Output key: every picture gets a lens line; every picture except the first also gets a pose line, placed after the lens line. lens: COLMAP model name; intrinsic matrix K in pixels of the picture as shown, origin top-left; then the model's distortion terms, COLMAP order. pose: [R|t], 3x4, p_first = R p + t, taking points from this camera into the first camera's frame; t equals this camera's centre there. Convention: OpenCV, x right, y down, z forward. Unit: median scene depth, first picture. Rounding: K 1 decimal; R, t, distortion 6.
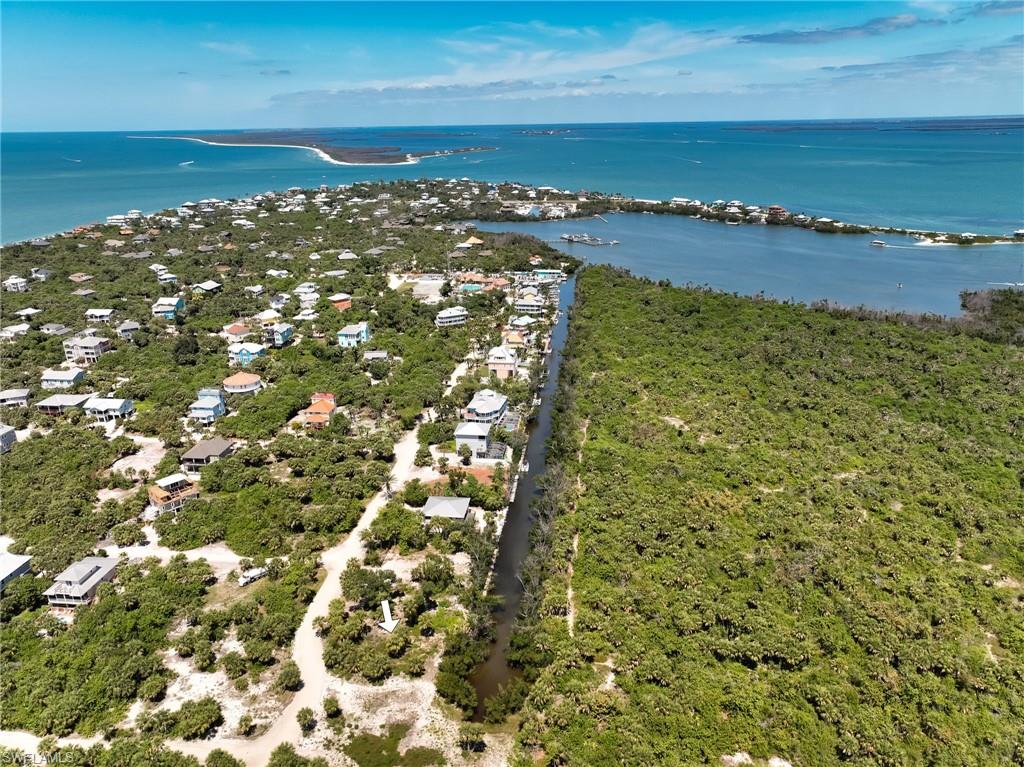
lens RADIAL K [[713.4, 0, 512.0], [0, 713.4, 383.5], [0, 0, 1]] dist [0.000184, 0.001966]
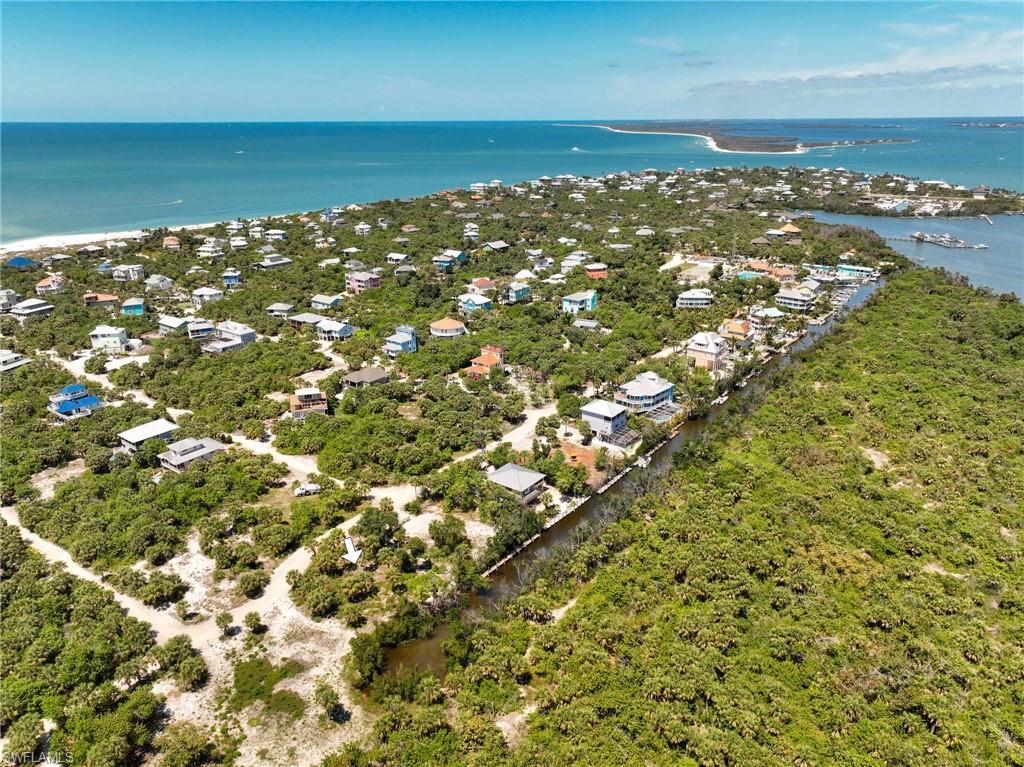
lens RADIAL K [[720.4, 0, 512.0], [0, 720.4, 383.5], [0, 0, 1]] dist [0.001907, 0.009819]
pose [[0.864410, 0.185267, -0.467409, 0.175737], [-0.181828, 0.981905, 0.052930, 0.005006], [0.468757, 0.039235, 0.882455, 0.105791]]
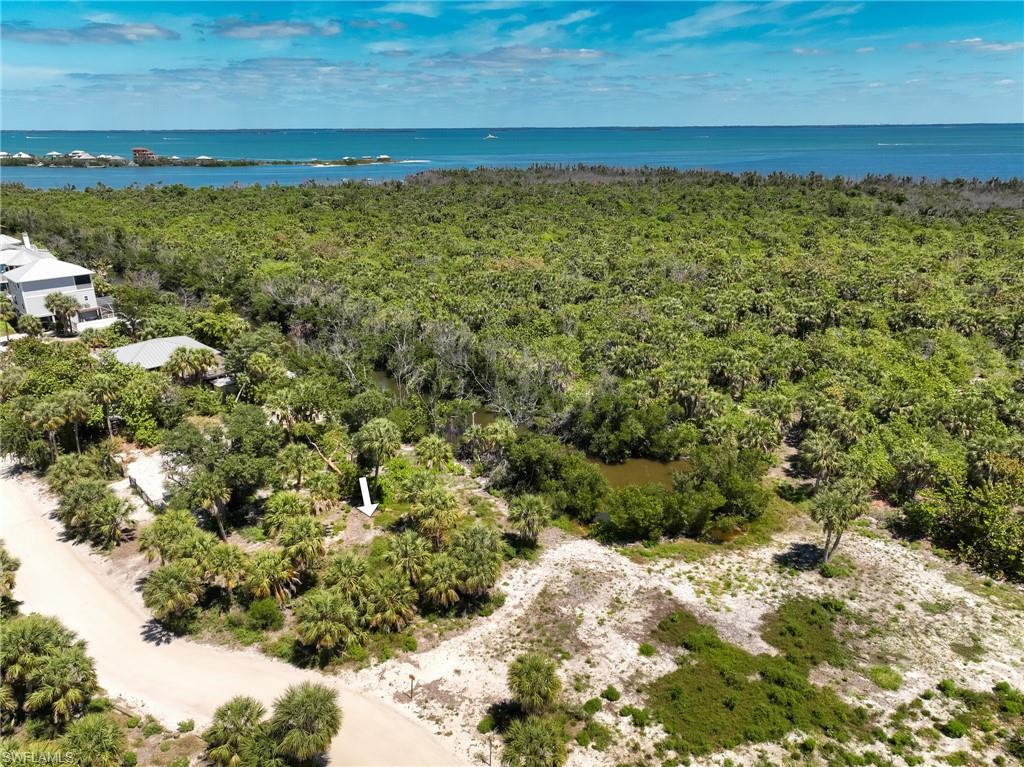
lens RADIAL K [[720.4, 0, 512.0], [0, 720.4, 383.5], [0, 0, 1]] dist [0.001907, 0.009819]
pose [[0.615976, -0.250289, 0.746946, -0.170288], [0.262197, 0.959262, 0.105209, 0.115269], [-0.742850, 0.131041, 0.656508, 0.305055]]
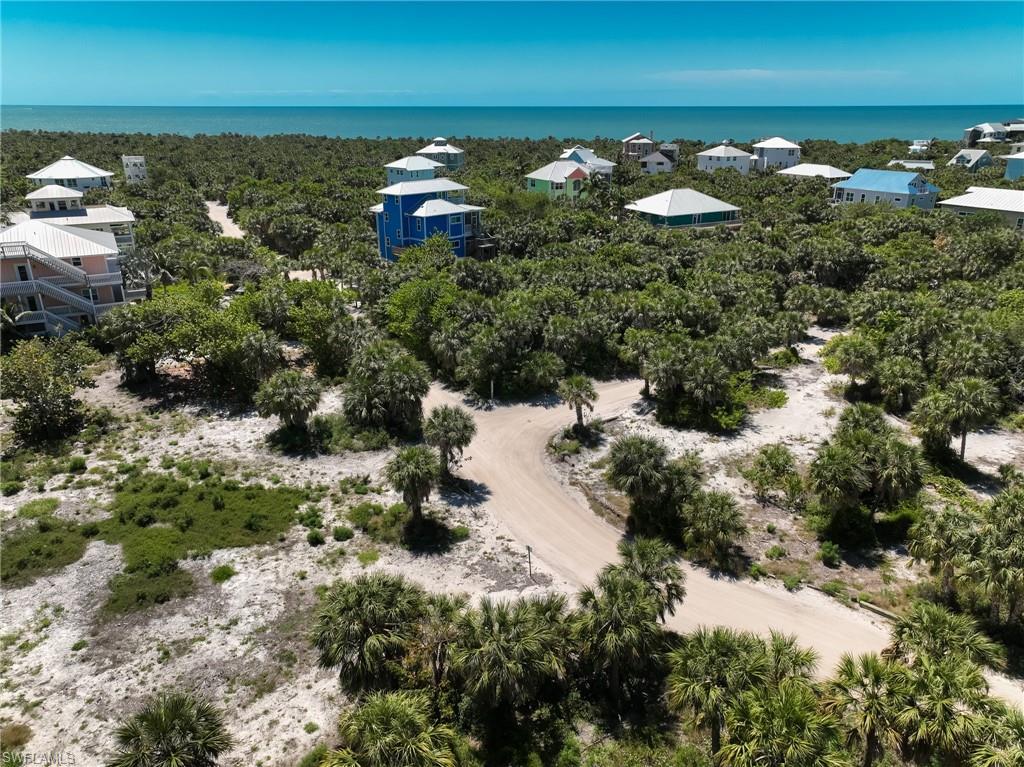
lens RADIAL K [[720.4, 0, 512.0], [0, 720.4, 383.5], [0, 0, 1]] dist [0.001907, 0.009819]
pose [[-0.811404, 0.233025, -0.536025, -0.054037], [-0.180394, 0.772474, 0.608886, 0.093232], [0.555951, 0.590748, -0.584752, 0.445120]]
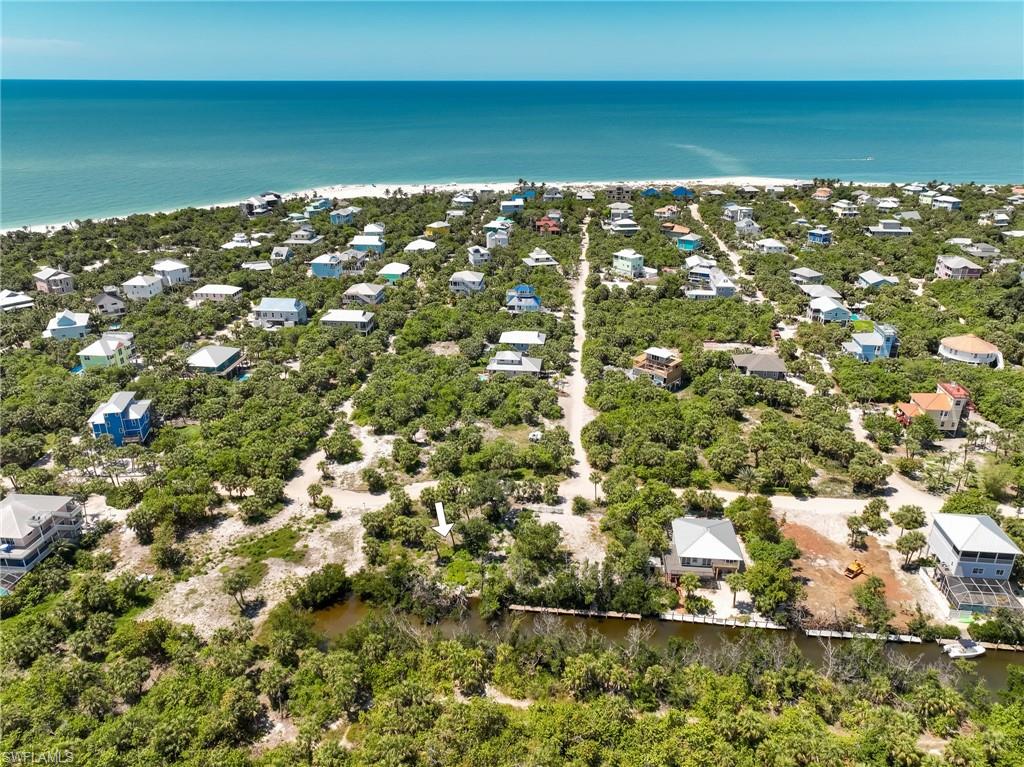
lens RADIAL K [[720.4, 0, 512.0], [0, 720.4, 383.5], [0, 0, 1]] dist [0.001907, 0.009819]
pose [[0.022506, 0.406262, -0.913479, 0.247858], [-0.345750, 0.860493, 0.374178, -0.072884], [0.938057, 0.307415, 0.159832, 0.394638]]
